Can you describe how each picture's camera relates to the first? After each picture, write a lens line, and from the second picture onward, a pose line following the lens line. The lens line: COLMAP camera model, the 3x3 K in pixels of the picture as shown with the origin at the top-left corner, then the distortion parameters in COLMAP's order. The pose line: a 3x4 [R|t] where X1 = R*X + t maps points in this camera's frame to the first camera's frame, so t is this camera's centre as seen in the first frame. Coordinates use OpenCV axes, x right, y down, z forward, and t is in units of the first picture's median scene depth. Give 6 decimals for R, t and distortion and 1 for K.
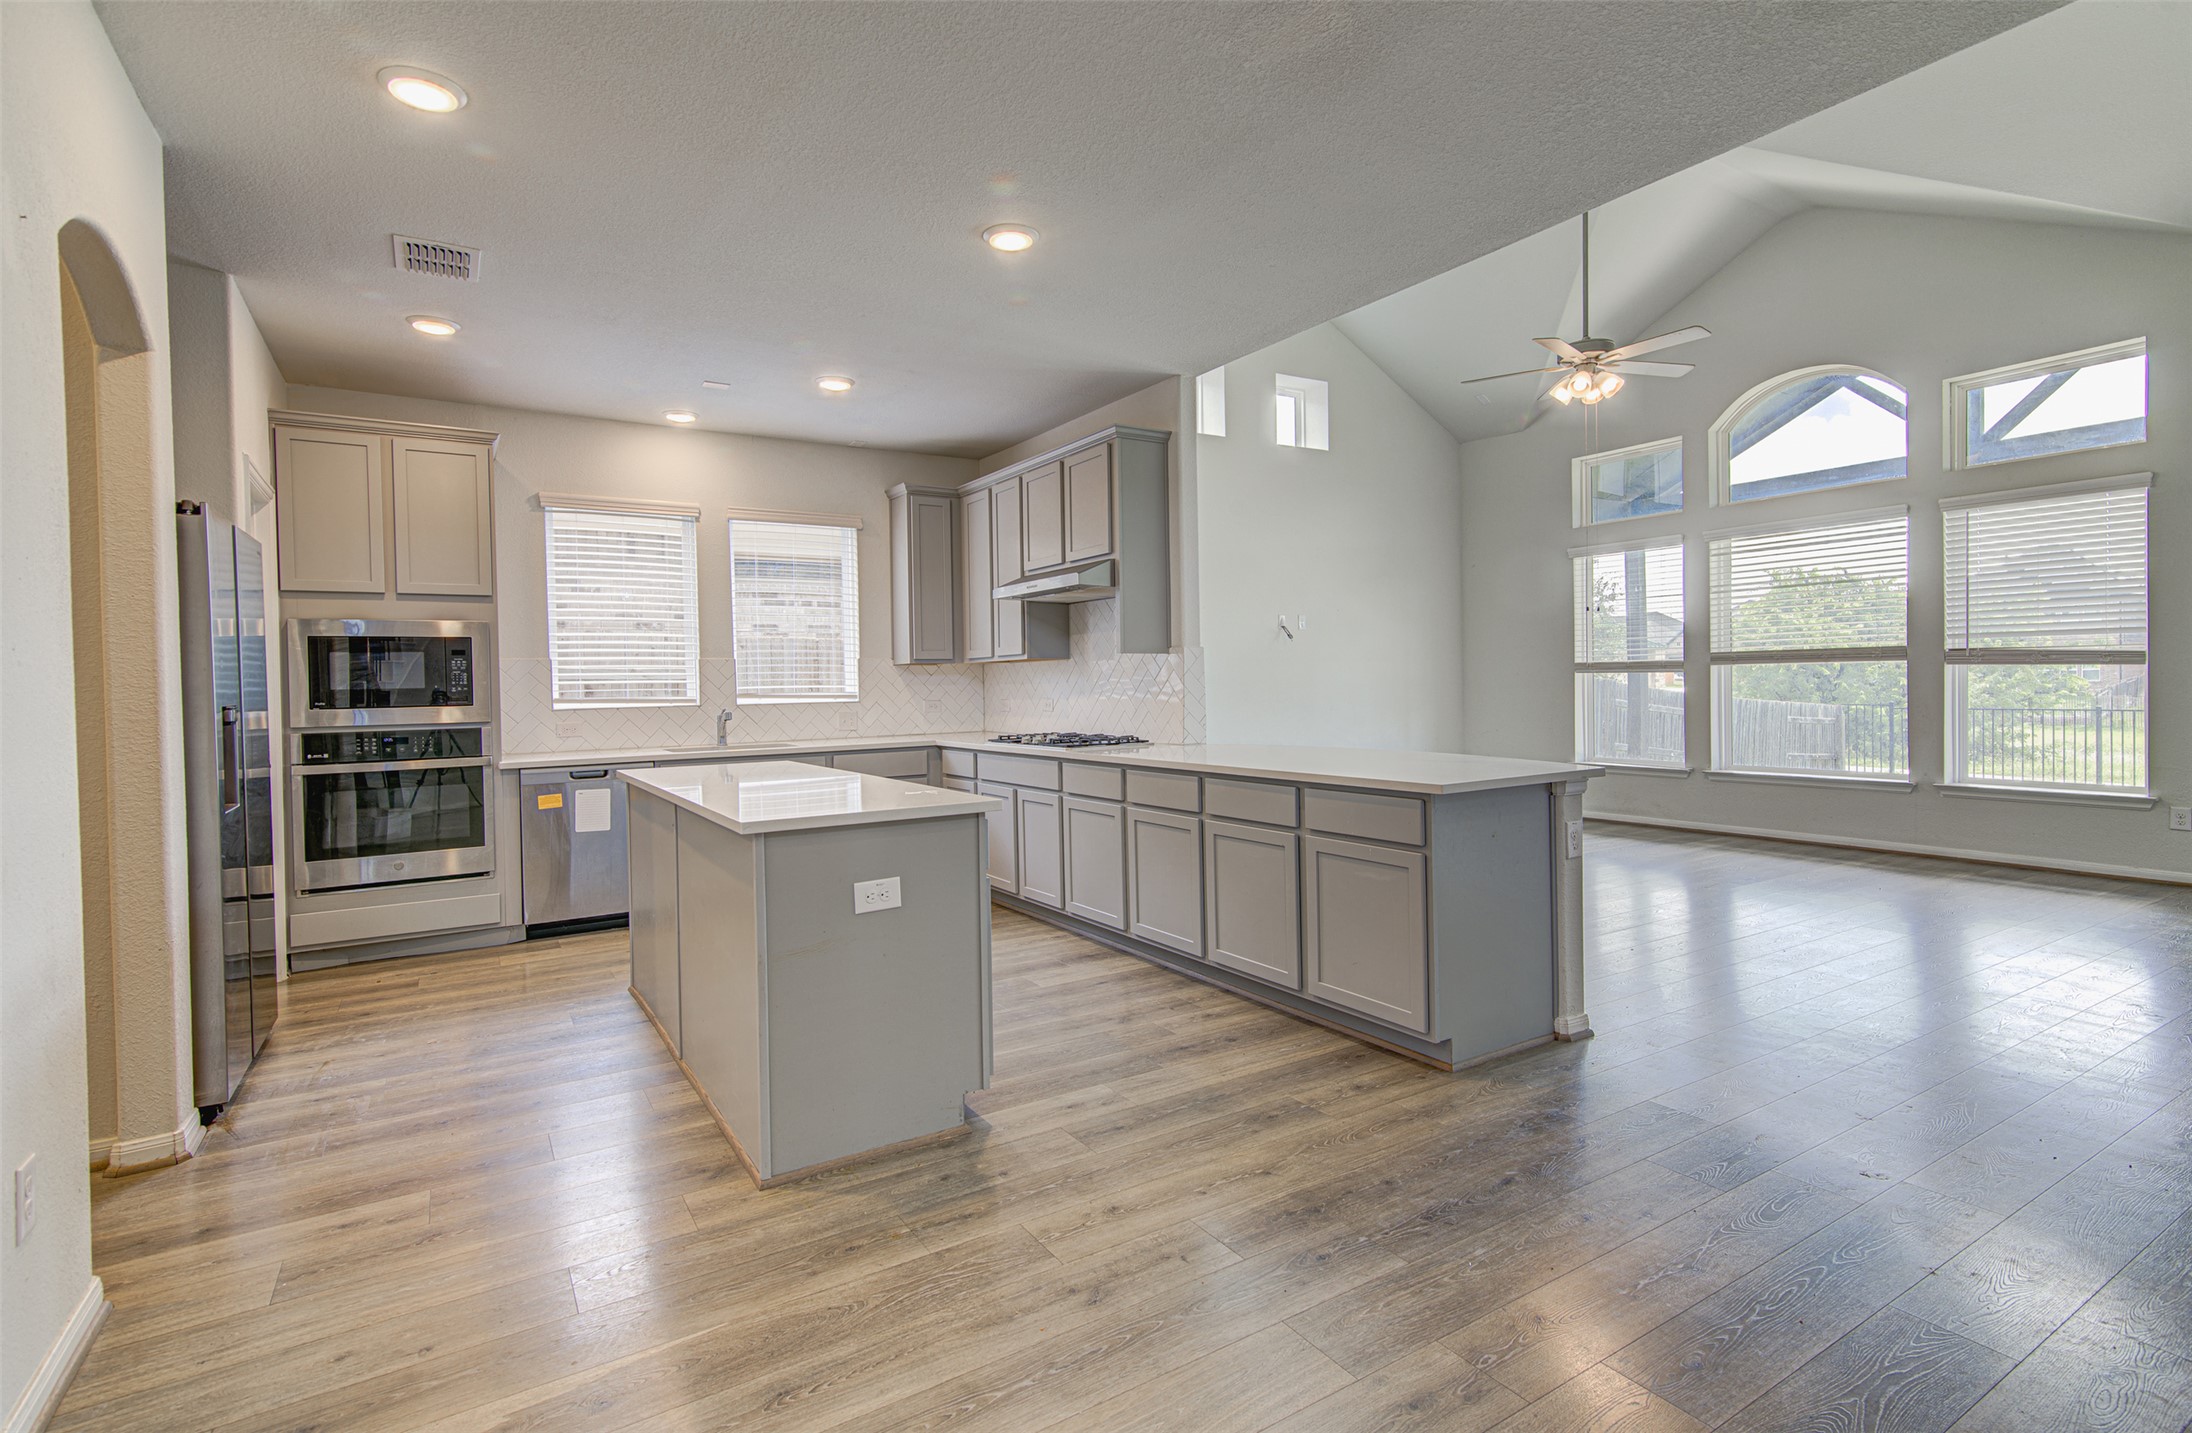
lens RADIAL K [[1019.8, 0, 1076.4], [0, 1019.8, 693.4], [0, 0, 1]] dist [0.011742, -0.000622]
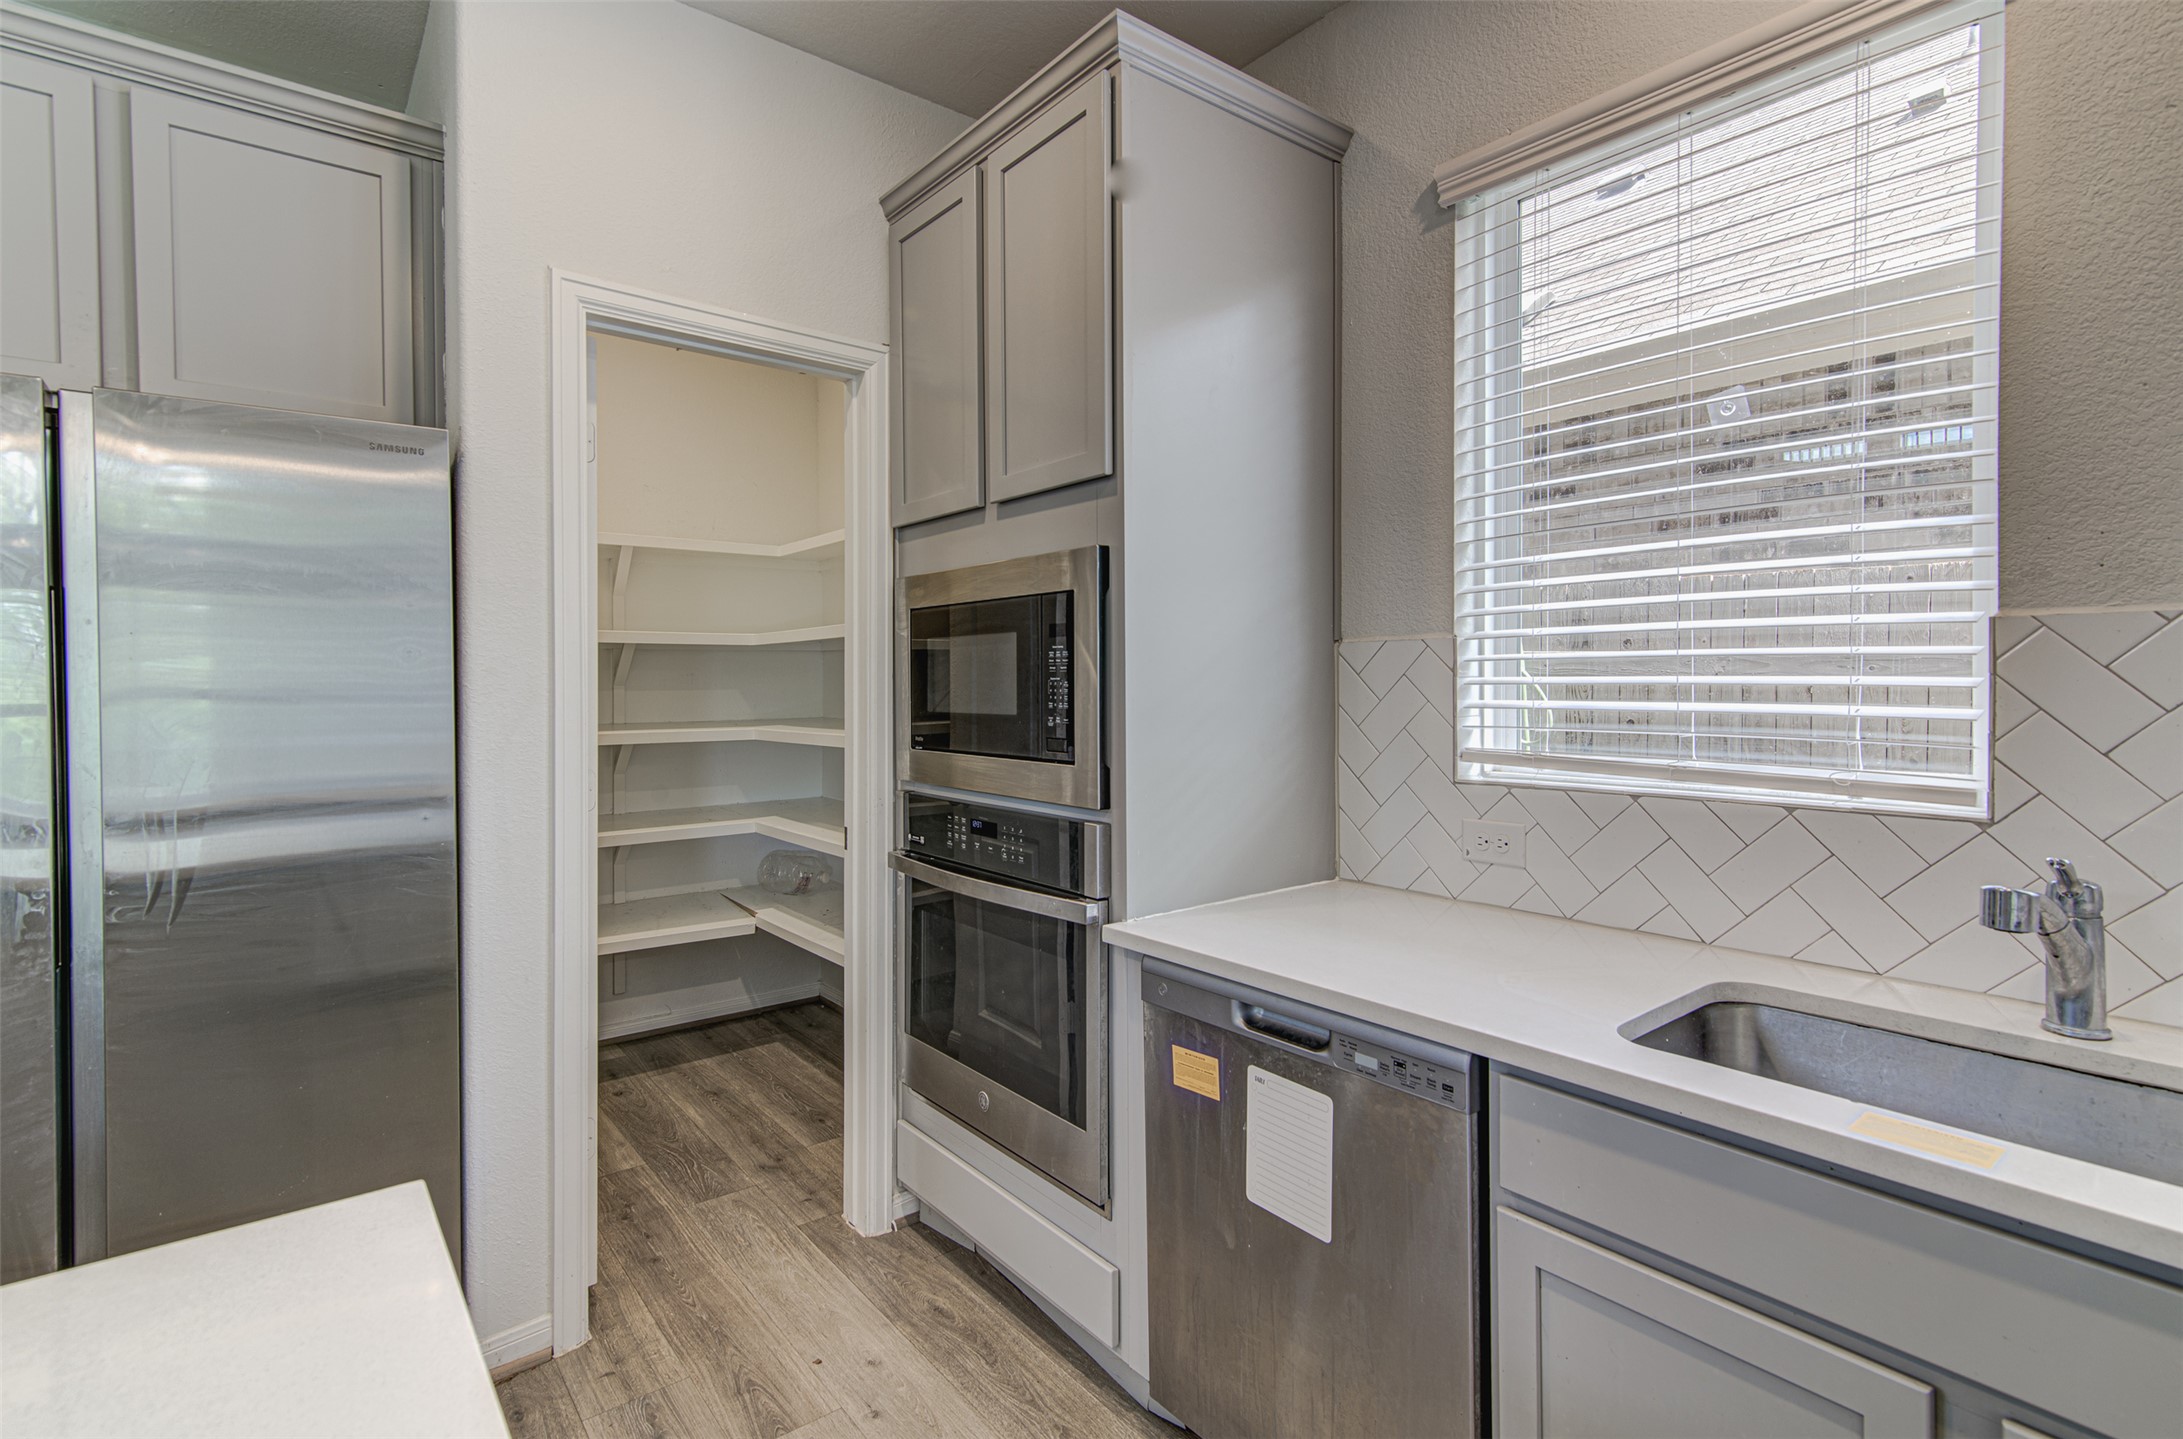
lens RADIAL K [[1014.8, 0, 1080.0], [0, 1014.8, 688.6], [0, 0, 1]] dist [0.011537, -0.000132]
pose [[0.121140, 0.021676, -0.992399, -0.177255], [-0.010798, 0.999731, 0.020518, -0.021106], [0.992577, 0.008230, 0.121341, 0.809757]]
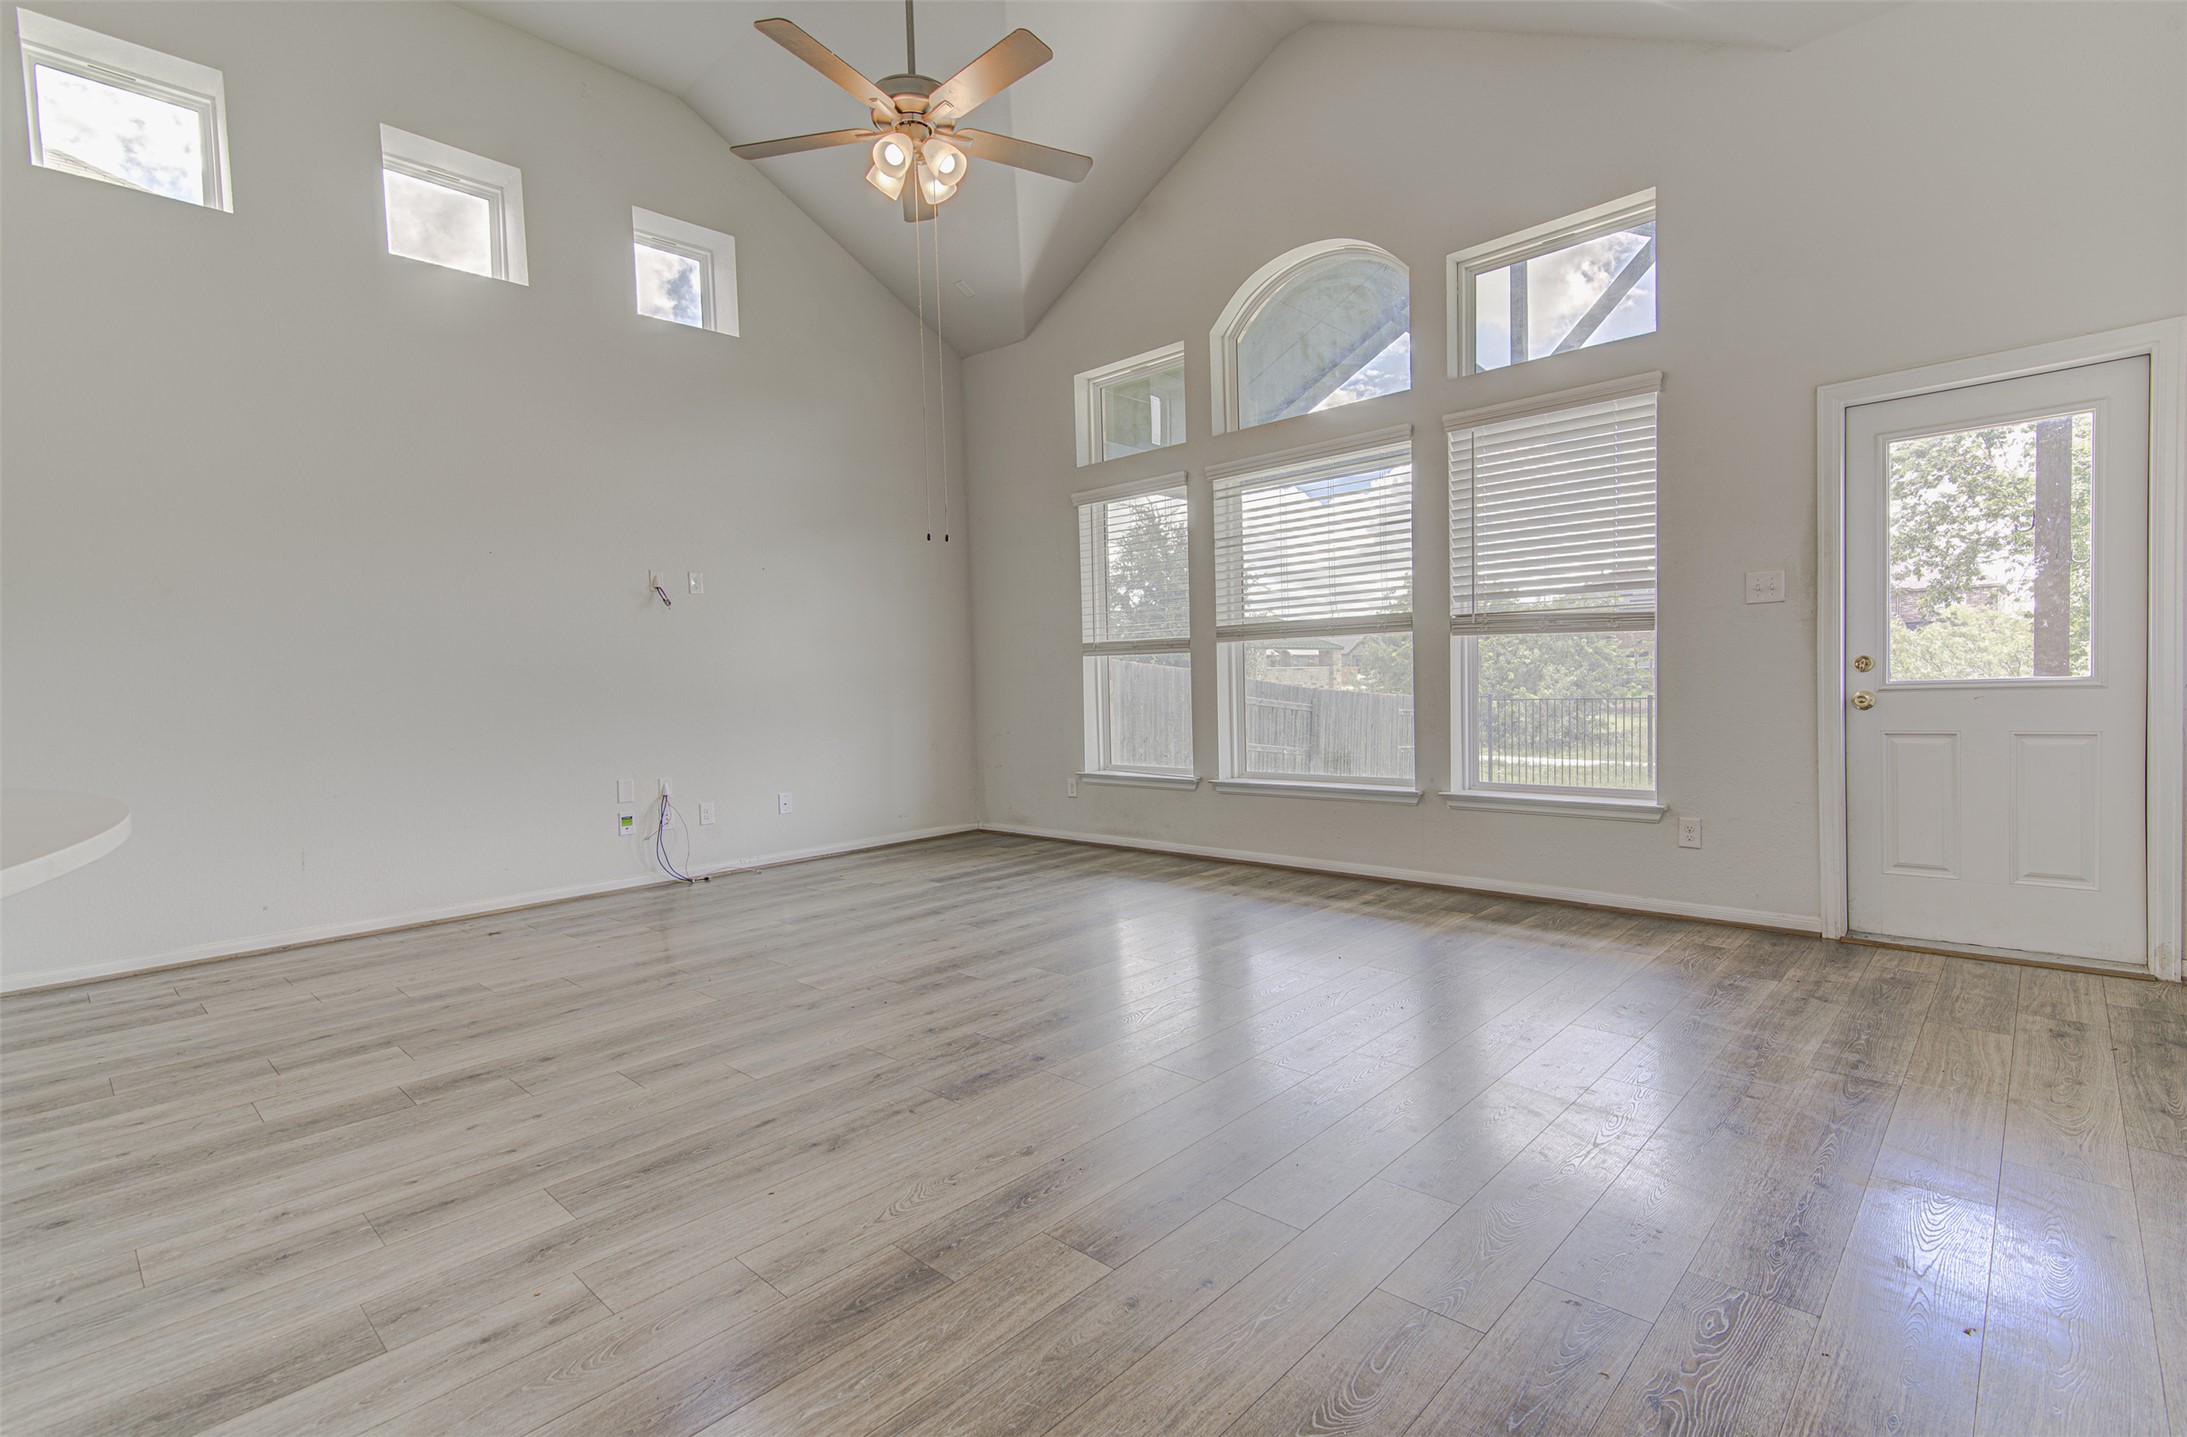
lens RADIAL K [[1025.0, 0, 1090.5], [0, 1025.0, 722.5], [0, 0, 1]] dist [0.008443, 0.000740]
pose [[0.962634, -0.020194, 0.270052, 0.436410], [0.013190, 0.999529, 0.027726, 0.013139], [-0.270485, -0.023128, 0.962446, 0.388878]]
